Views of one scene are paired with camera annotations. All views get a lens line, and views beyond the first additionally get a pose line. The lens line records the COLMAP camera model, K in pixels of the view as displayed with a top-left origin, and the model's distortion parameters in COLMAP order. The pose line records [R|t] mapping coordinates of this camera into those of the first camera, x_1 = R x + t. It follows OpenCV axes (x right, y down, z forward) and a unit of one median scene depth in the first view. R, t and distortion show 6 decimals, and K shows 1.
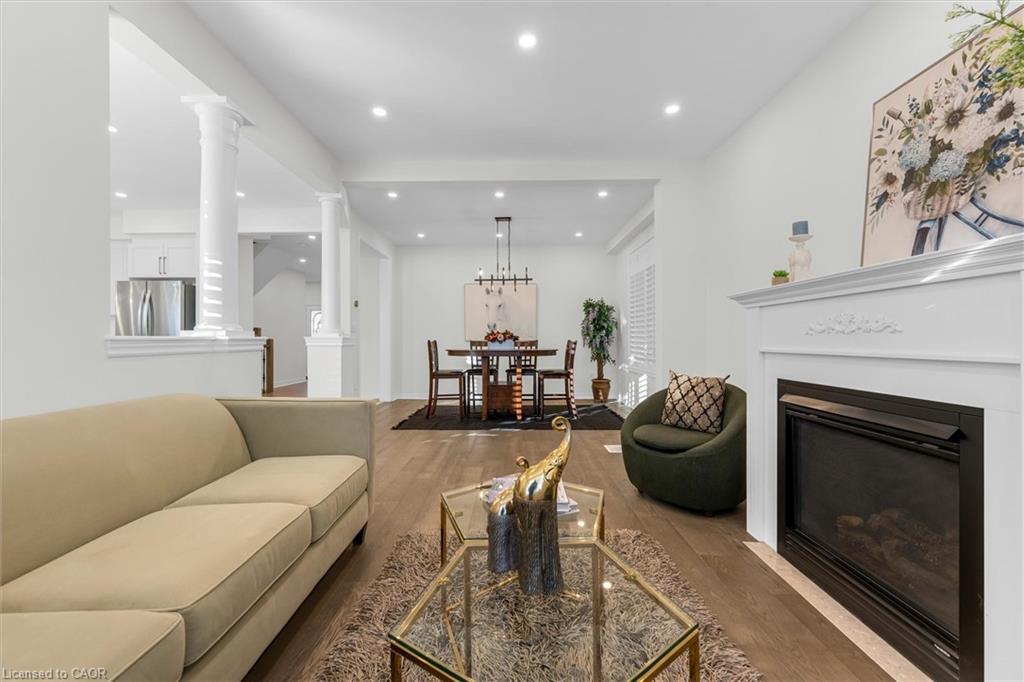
lens RADIAL K [[404.3, 0, 511.2], [0, 404.3, 345.0], [0, 0, 1]] dist [0.000015, -0.000234]
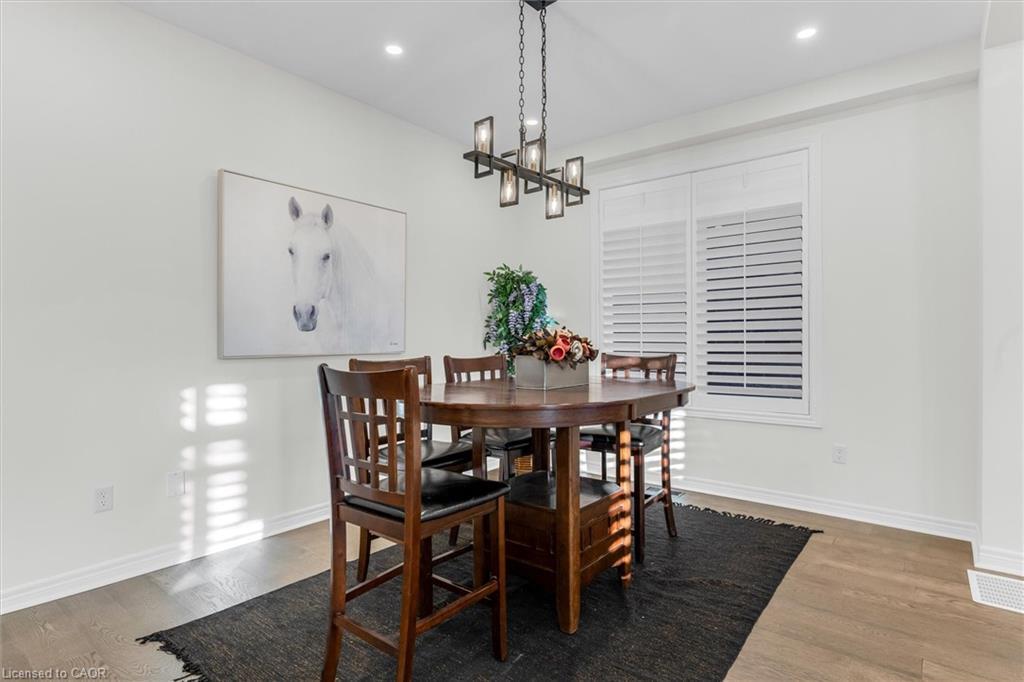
lens RADIAL K [[529.6, 0, 507.8], [0, 529.6, 336.8], [0, 0, 1]] dist [-0.004004, -0.001525]
pose [[0.618810, 0.001941, 0.785538, -1.156370], [0.011748, 0.999862, -0.011725, -0.077098], [-0.785452, 0.016484, 0.618702, 2.327073]]
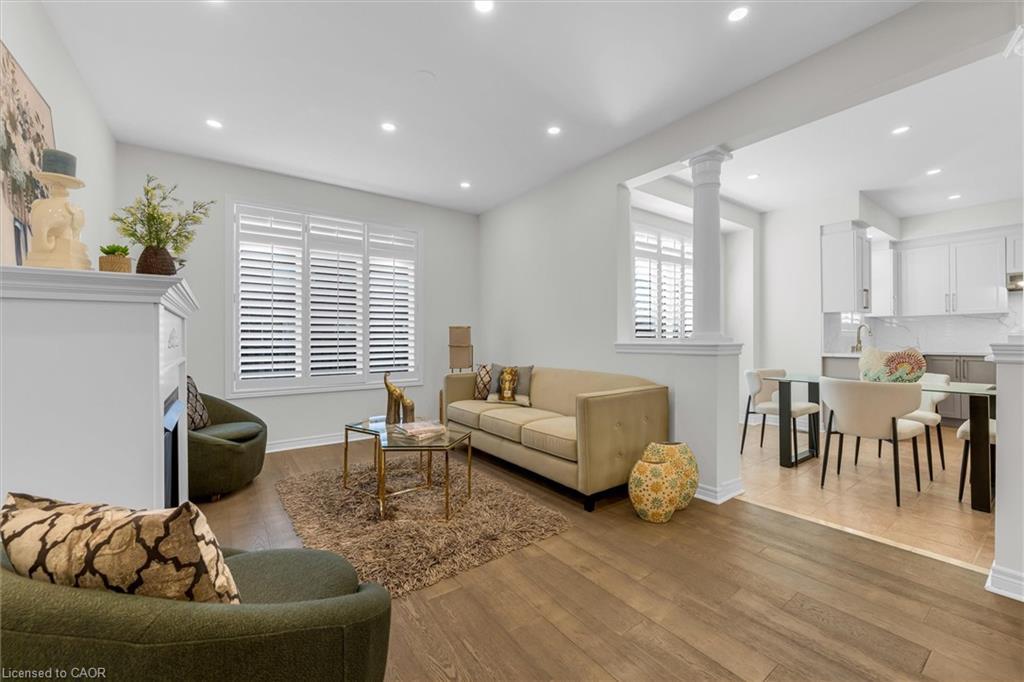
lens RADIAL K [[406.2, 0, 511.0], [0, 406.2, 337.7], [0, 0, 1]] dist [0.001245, 0.000238]
pose [[-0.807919, -0.003122, -0.589286, 0.633294], [-0.007024, 0.999966, 0.004333, -0.059047], [0.589252, 0.007640, -0.807913, 2.181776]]
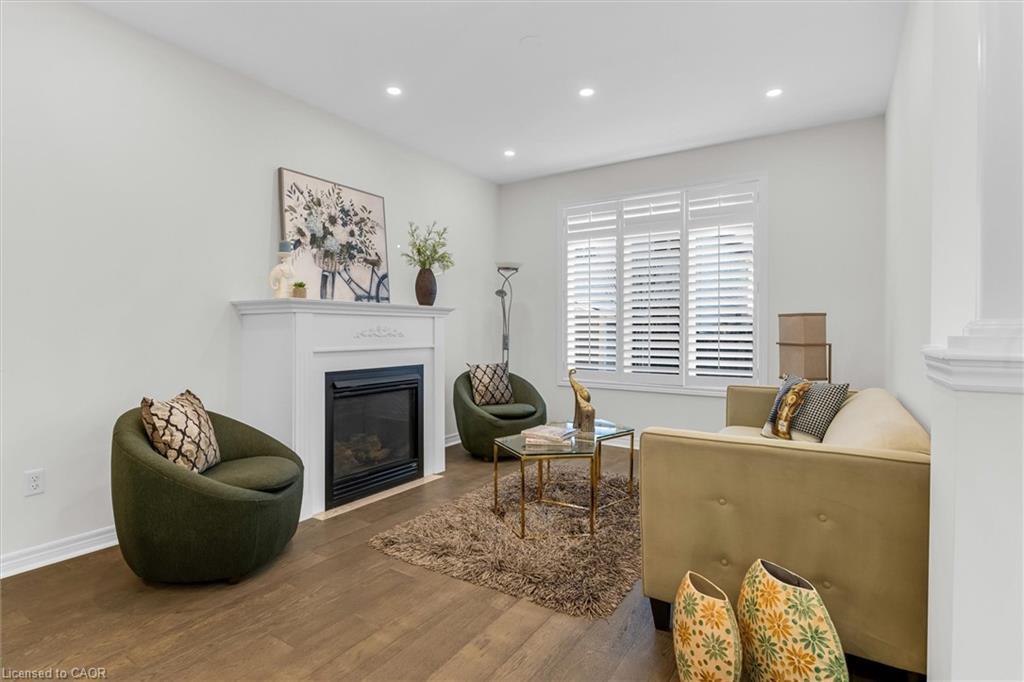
lens RADIAL K [[506.4, 0, 510.2], [0, 506.4, 332.6], [0, 0, 1]] dist [0.000692, -0.000032]
pose [[-0.844037, -0.008748, 0.536214, -0.743359], [-0.000153, 0.999871, 0.016070, -0.073331], [-0.536285, 0.013482, -0.843929, 2.239705]]
